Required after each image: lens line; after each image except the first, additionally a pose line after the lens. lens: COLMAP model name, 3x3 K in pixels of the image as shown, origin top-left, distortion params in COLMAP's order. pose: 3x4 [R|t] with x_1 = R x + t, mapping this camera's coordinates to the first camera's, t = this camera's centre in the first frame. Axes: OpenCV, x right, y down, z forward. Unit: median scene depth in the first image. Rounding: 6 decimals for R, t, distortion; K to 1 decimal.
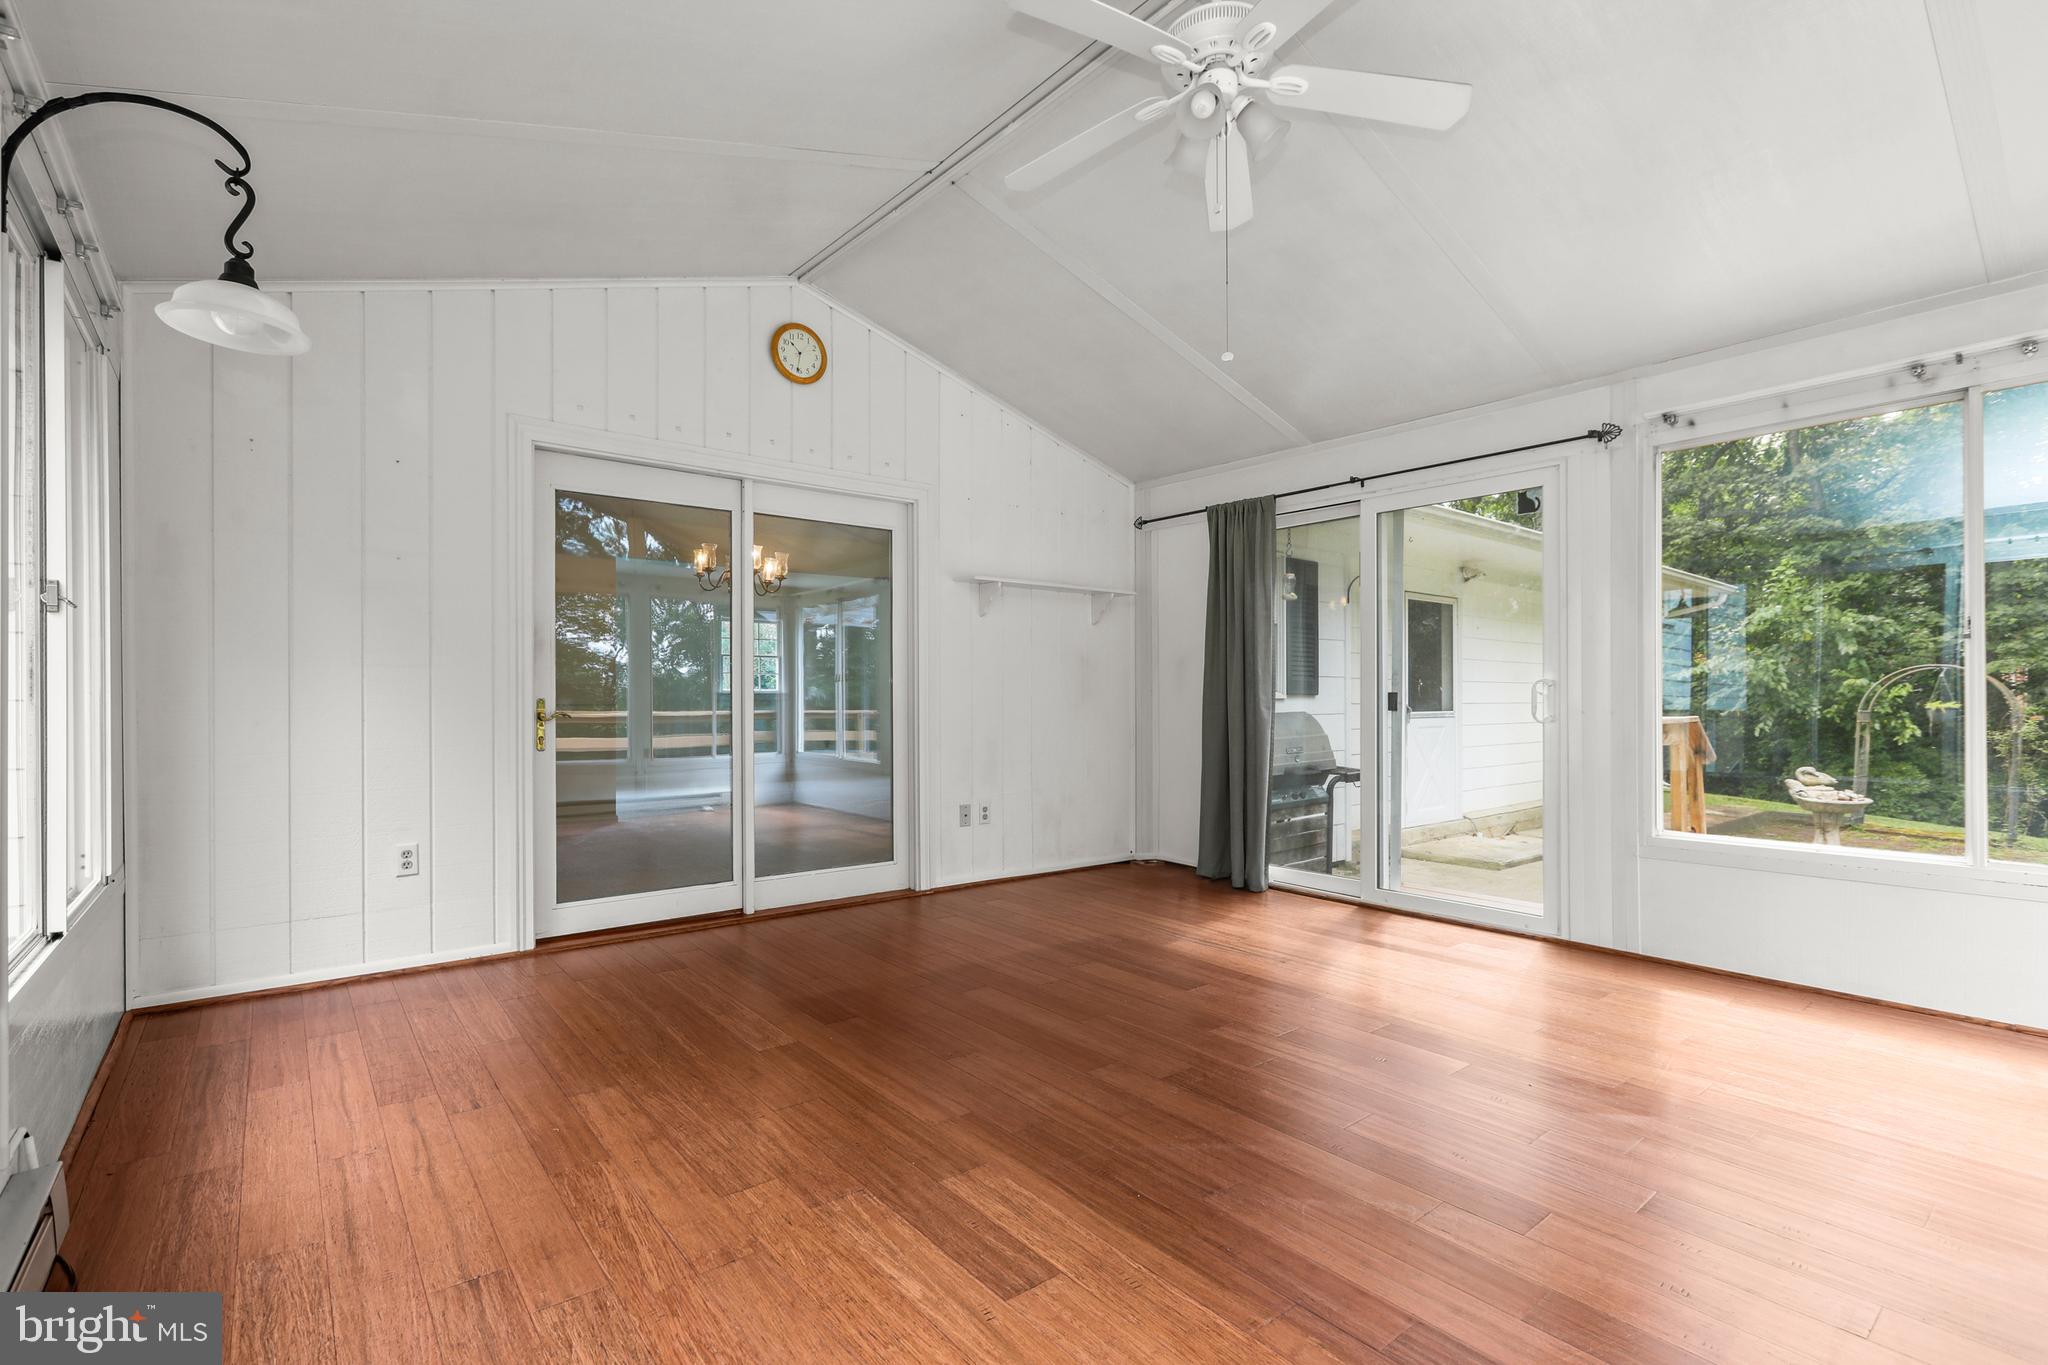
lens RADIAL K [[932.1, 0, 1016.4], [0, 932.1, 700.4], [0, 0, 1]] dist [-0.032375, 0.000120]
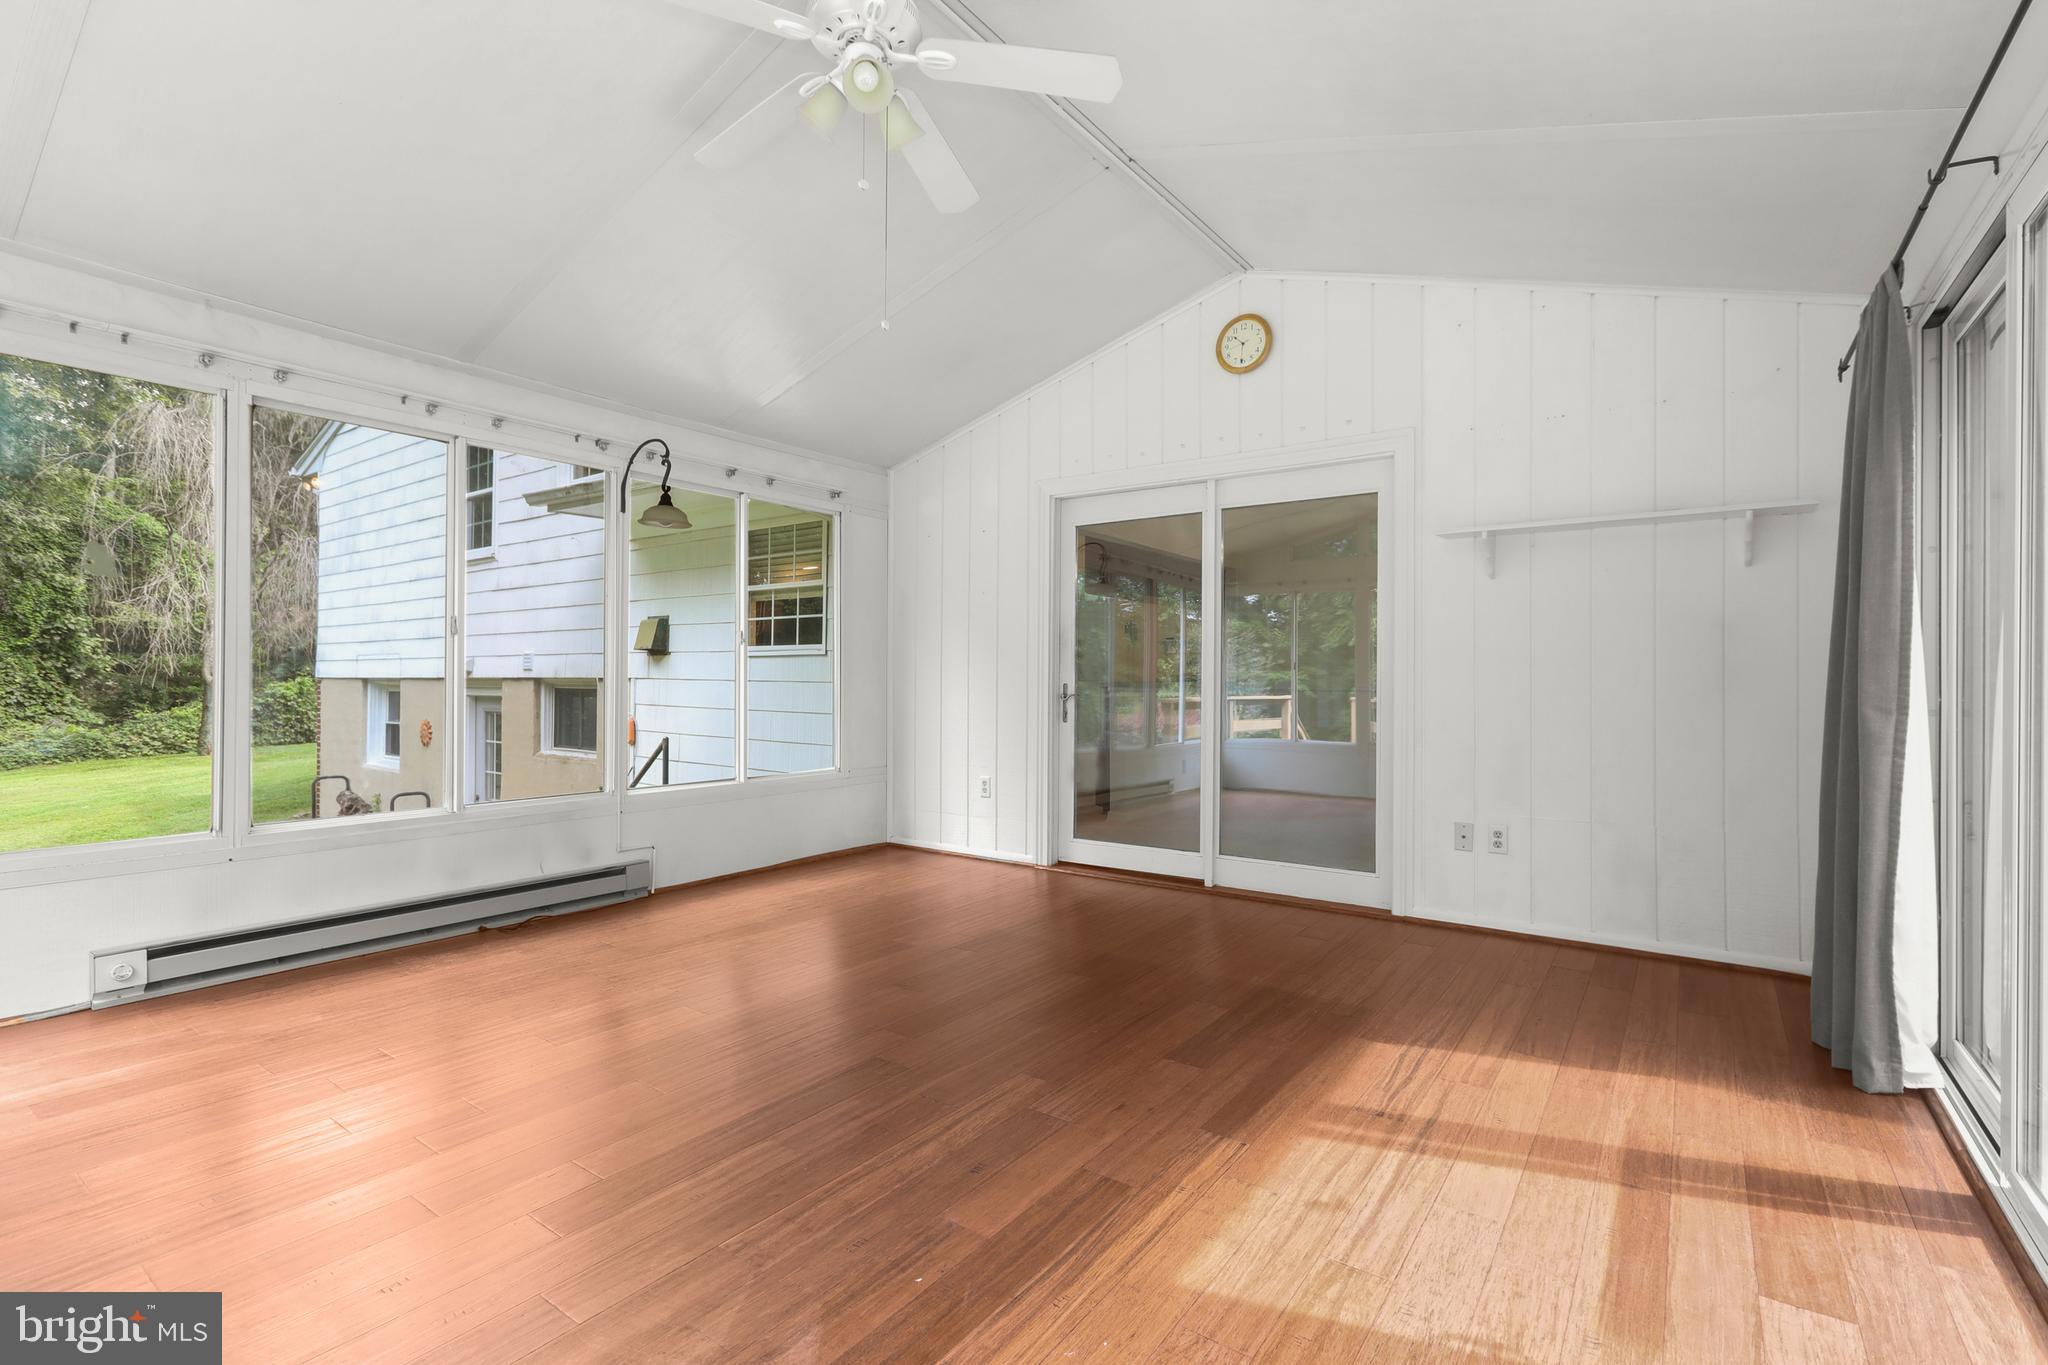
lens RADIAL K [[934.3, 0, 1020.5], [0, 934.3, 674.6], [0, 0, 1]] dist [0.001136, 0.000241]
pose [[0.272322, -0.003368, -0.962200, 0.696593], [-0.006991, 0.999961, -0.005479, -0.006095], [0.962181, 0.008218, 0.272287, 0.501931]]
